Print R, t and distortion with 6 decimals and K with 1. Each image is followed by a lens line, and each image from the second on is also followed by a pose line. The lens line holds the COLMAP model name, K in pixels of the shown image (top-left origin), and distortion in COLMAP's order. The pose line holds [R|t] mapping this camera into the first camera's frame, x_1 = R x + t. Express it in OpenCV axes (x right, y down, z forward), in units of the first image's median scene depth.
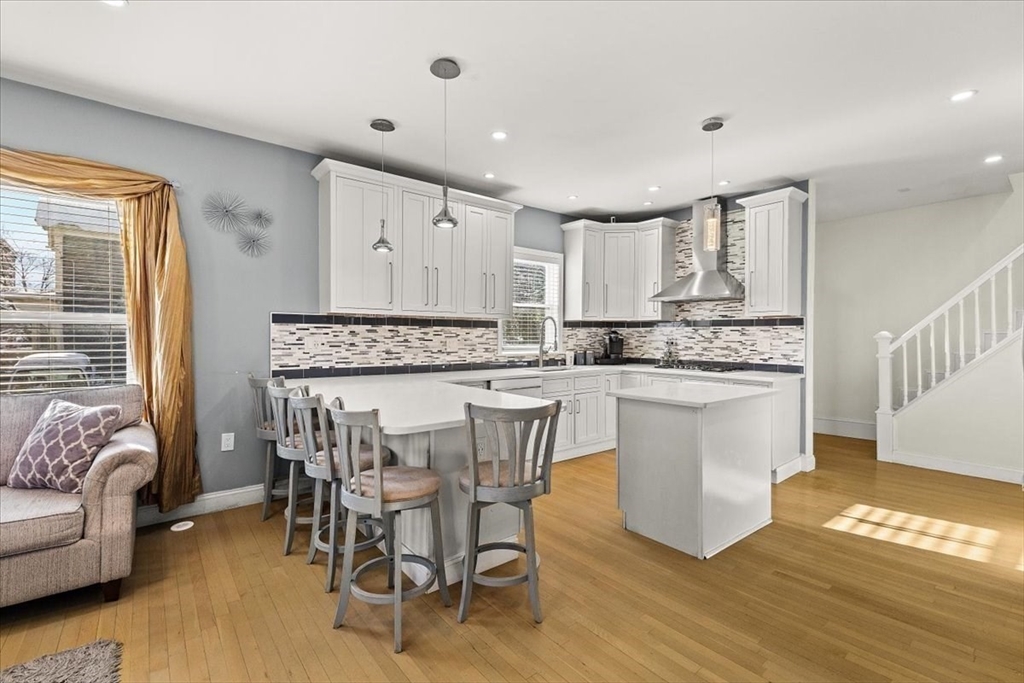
lens RADIAL K [[461.9, 0, 512.0], [0, 461.9, 341.5], [0, 0, 1]] dist [0.008236, -0.000308]
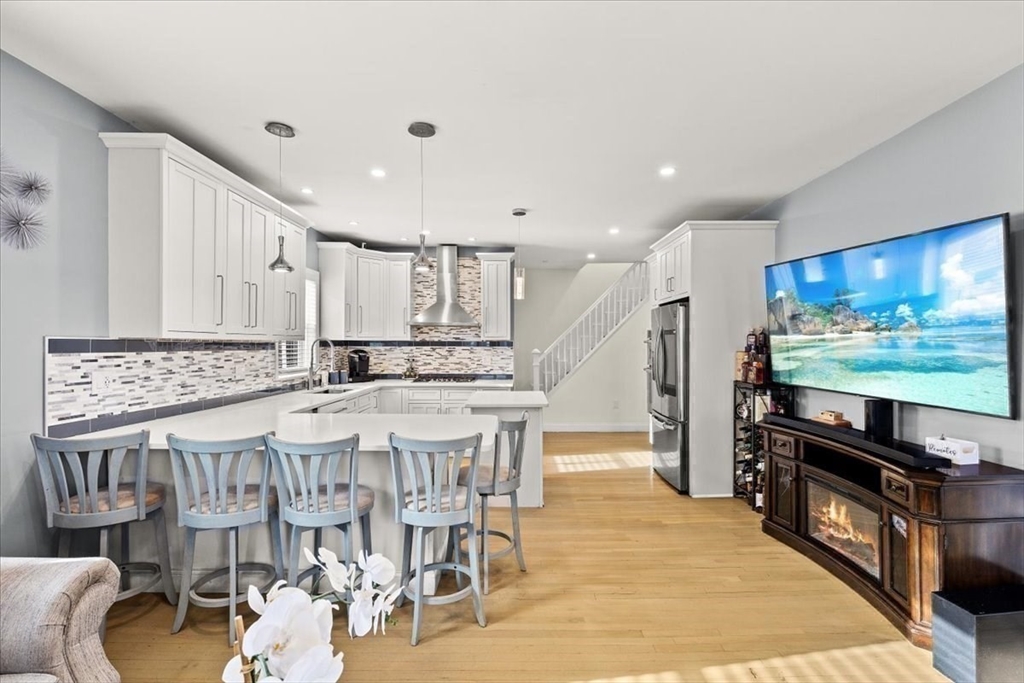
lens RADIAL K [[470.5, 0, 519.1], [0, 470.5, 348.2], [0, 0, 1]] dist [0.001480, -0.000154]
pose [[0.621118, -0.010355, 0.783649, -0.477565], [0.011333, 0.999927, 0.004230, -0.032368], [-0.783635, 0.006254, 0.621190, 0.057765]]
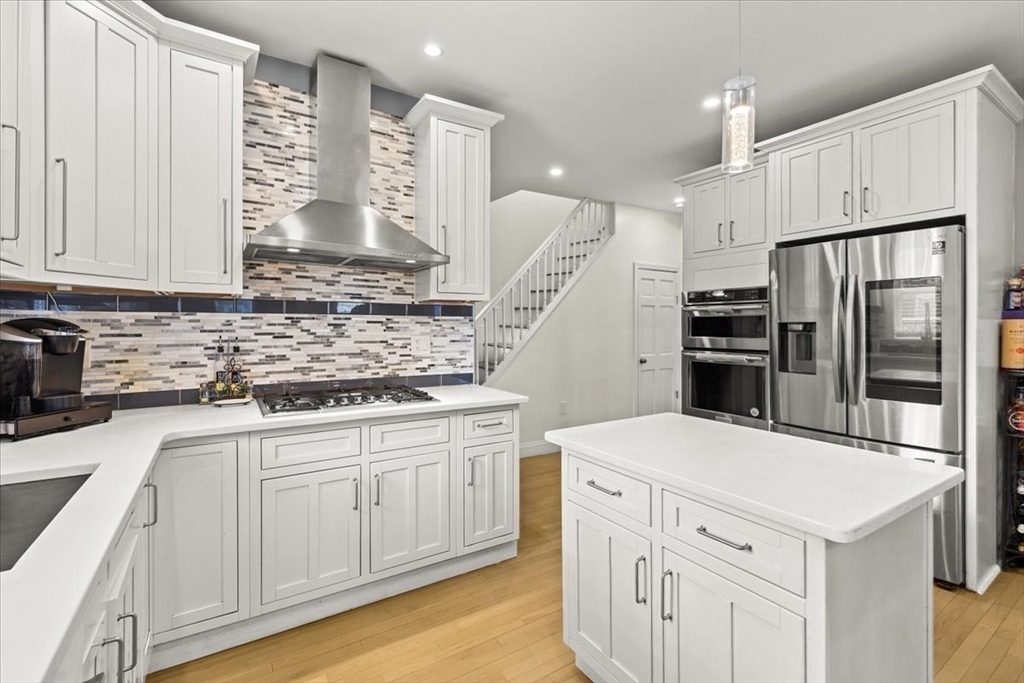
lens RADIAL K [[463.8, 0, 518.8], [0, 463.8, 328.9], [0, 0, 1]] dist [0.002788, -0.000241]
pose [[0.091962, -0.004997, 0.995750, -0.071554], [0.013434, 0.999903, 0.003777, -0.015716], [-0.995672, 0.013029, 0.092020, 0.792061]]
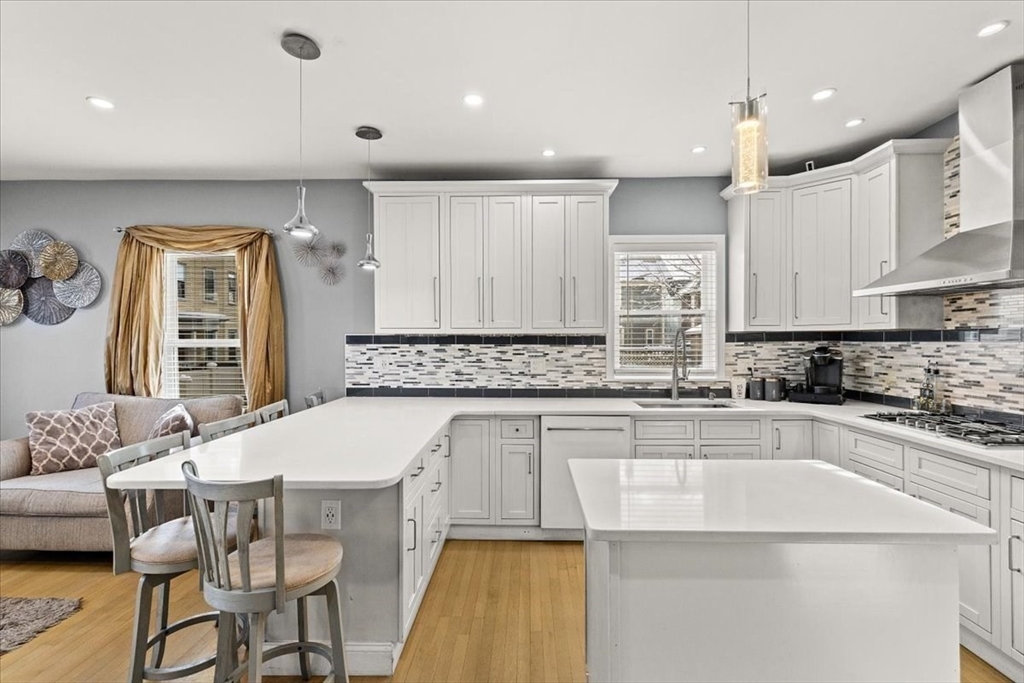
lens RADIAL K [[461.9, 0, 512.0], [0, 461.9, 341.5], [0, 0, 1]] dist [0.008236, -0.000308]
pose [[0.763602, -0.003901, -0.645676, 0.363819], [-0.003076, 0.999948, -0.009680, -0.027890], [0.645680, 0.009378, 0.763550, 0.323961]]
